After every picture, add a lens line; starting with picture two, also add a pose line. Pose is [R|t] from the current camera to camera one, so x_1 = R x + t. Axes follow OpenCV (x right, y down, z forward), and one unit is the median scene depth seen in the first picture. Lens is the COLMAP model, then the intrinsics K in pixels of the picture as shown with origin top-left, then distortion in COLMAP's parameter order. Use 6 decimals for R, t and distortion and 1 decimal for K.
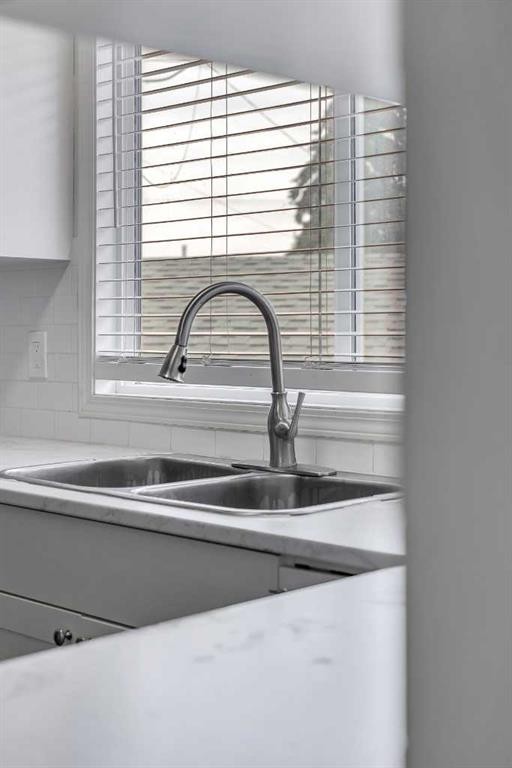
lens RADIAL K [[1131.5, 0, 256.0], [0, 1131.5, 384.0], [0, 0, 1]] dist [-0.009528, -0.008700]
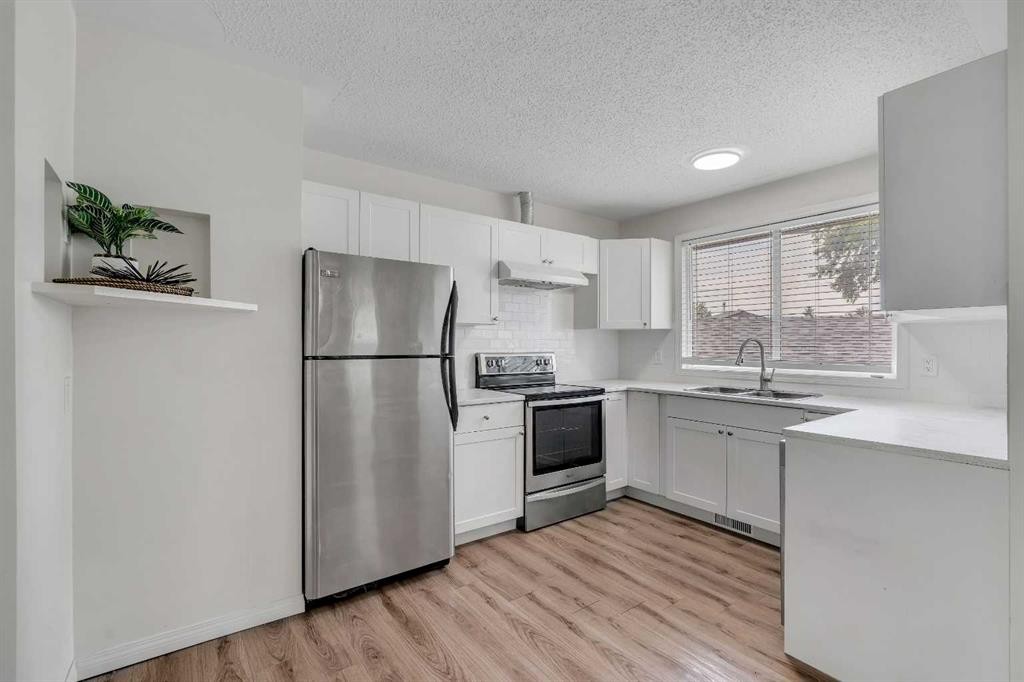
lens RADIAL K [[459.7, 0, 518.4], [0, 459.7, 343.7], [0, 0, 1]] dist [-0.004670, -0.000386]
pose [[0.984944, -0.000568, -0.172874, -0.484670], [-0.006459, 0.999175, -0.040084, -0.008838], [0.172754, 0.040597, 0.984128, -0.545295]]
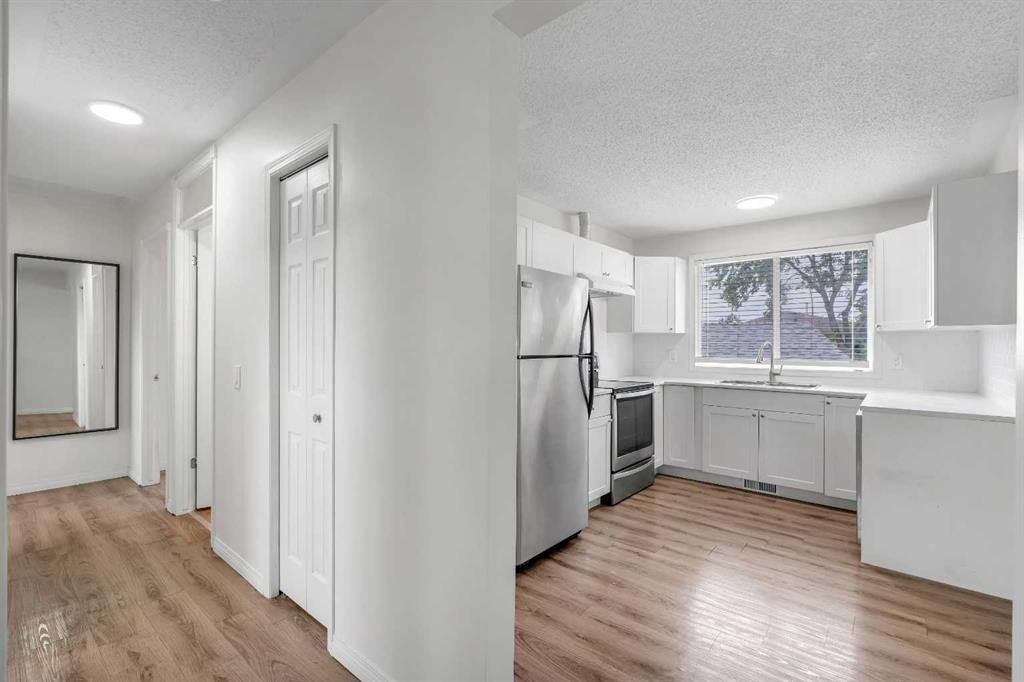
lens RADIAL K [[459.7, 0, 518.4], [0, 459.7, 343.7], [0, 0, 1]] dist [-0.004670, -0.000386]
pose [[0.998091, 0.005369, 0.061525, -1.104642], [-0.002735, 0.999079, -0.042820, 0.000821], [-0.061699, 0.042570, 0.997187, -0.771298]]
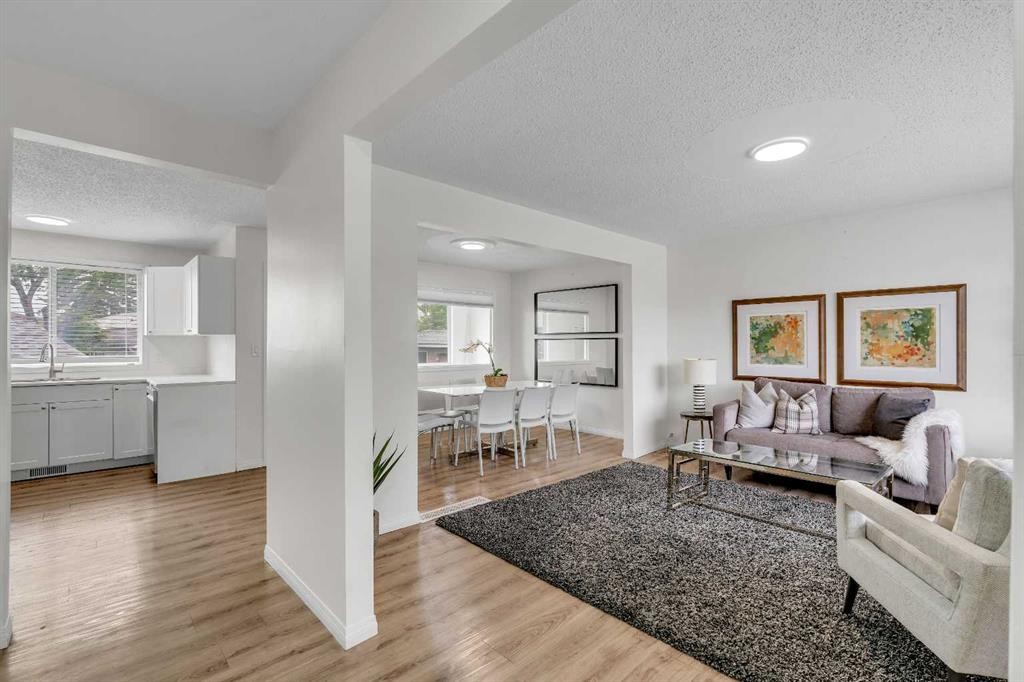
lens RADIAL K [[459.7, 0, 518.4], [0, 459.7, 343.7], [0, 0, 1]] dist [-0.004670, -0.000386]
pose [[0.058740, 0.003843, 0.998266, -1.898166], [0.042753, 0.999065, -0.006362, 0.018332], [-0.997357, 0.043052, 0.058521, -1.203475]]
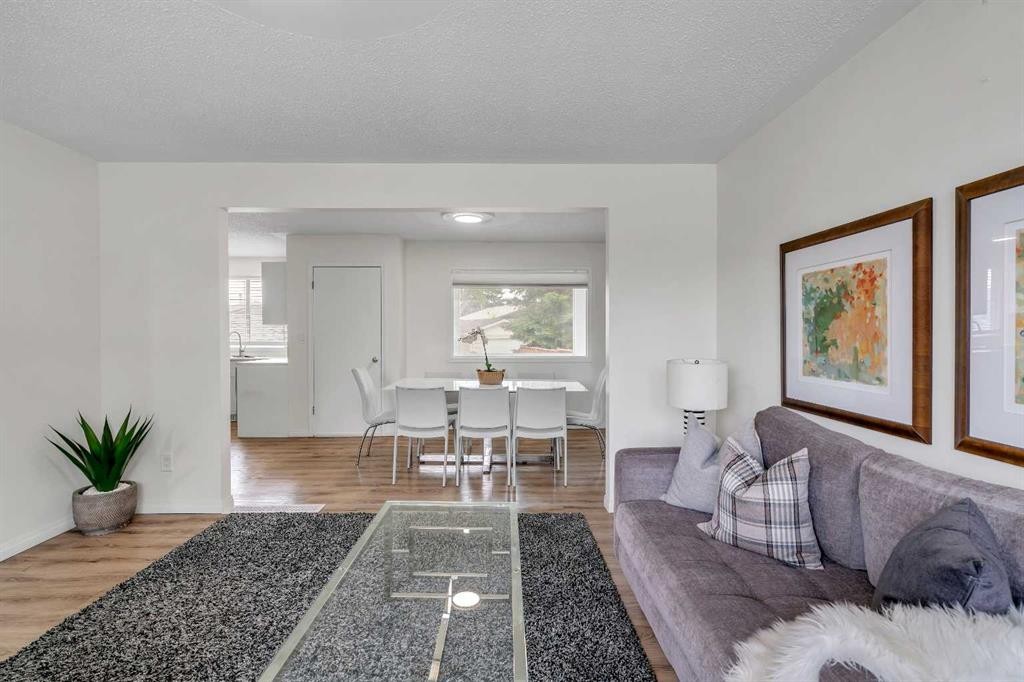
lens RADIAL K [[473.7, 0, 507.9], [0, 473.7, 340.4], [0, 0, 1]] dist [0.000712, 0.000144]
pose [[0.718225, -0.009179, 0.695750, -0.882321], [0.027299, 0.999515, -0.014994, 0.065504], [-0.695275, 0.029762, 0.718127, -2.451000]]
